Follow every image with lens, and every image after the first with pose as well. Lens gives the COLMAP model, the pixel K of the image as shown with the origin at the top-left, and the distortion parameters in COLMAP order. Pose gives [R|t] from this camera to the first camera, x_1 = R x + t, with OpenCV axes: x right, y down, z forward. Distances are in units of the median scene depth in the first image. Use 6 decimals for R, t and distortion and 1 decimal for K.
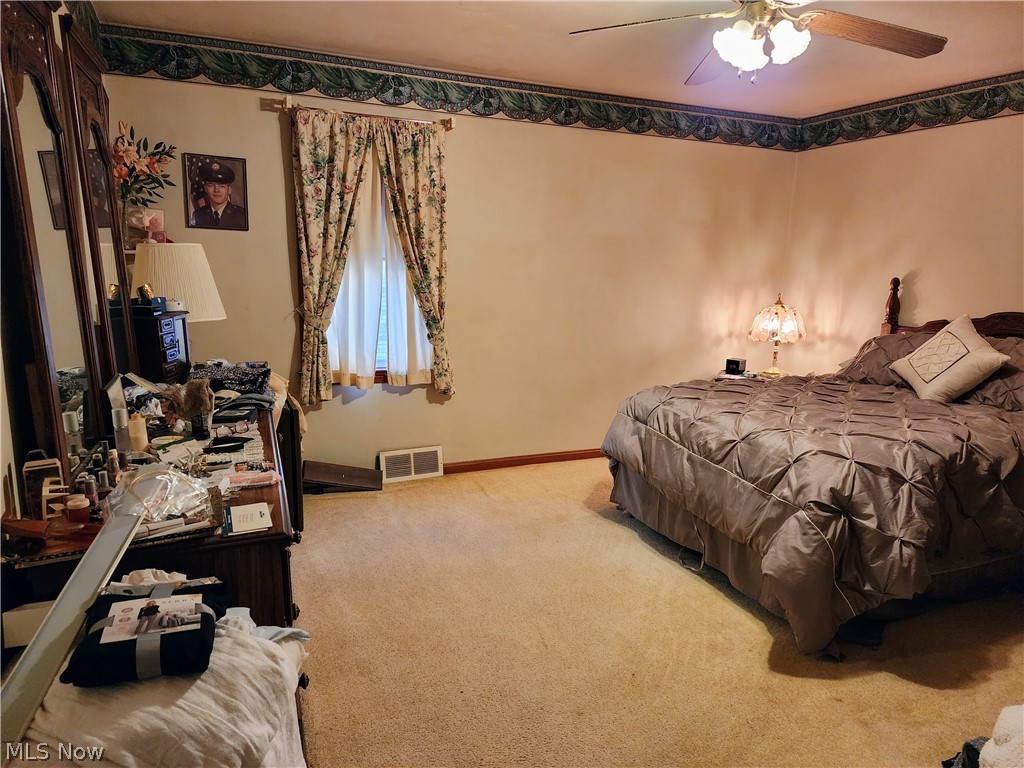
lens RADIAL K [[688.4, 0, 512.0], [0, 688.4, 384.0], [0, 0, 1]] dist [0.102424, -0.096611]
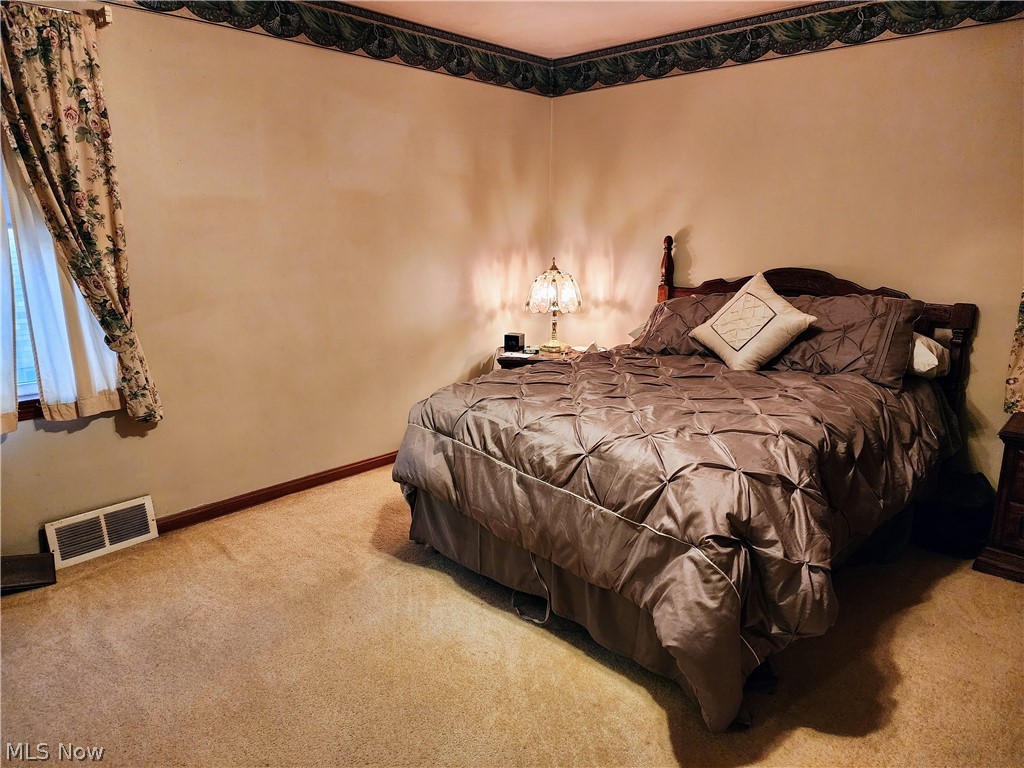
lens RADIAL K [[688.4, 0, 512.0], [0, 688.4, 384.0], [0, 0, 1]] dist [0.102424, -0.096611]
pose [[0.921762, -0.109156, 0.372074, -0.021149], [0.089988, 0.993581, 0.068554, -0.044144], [-0.377169, -0.029709, 0.925668, 0.252885]]
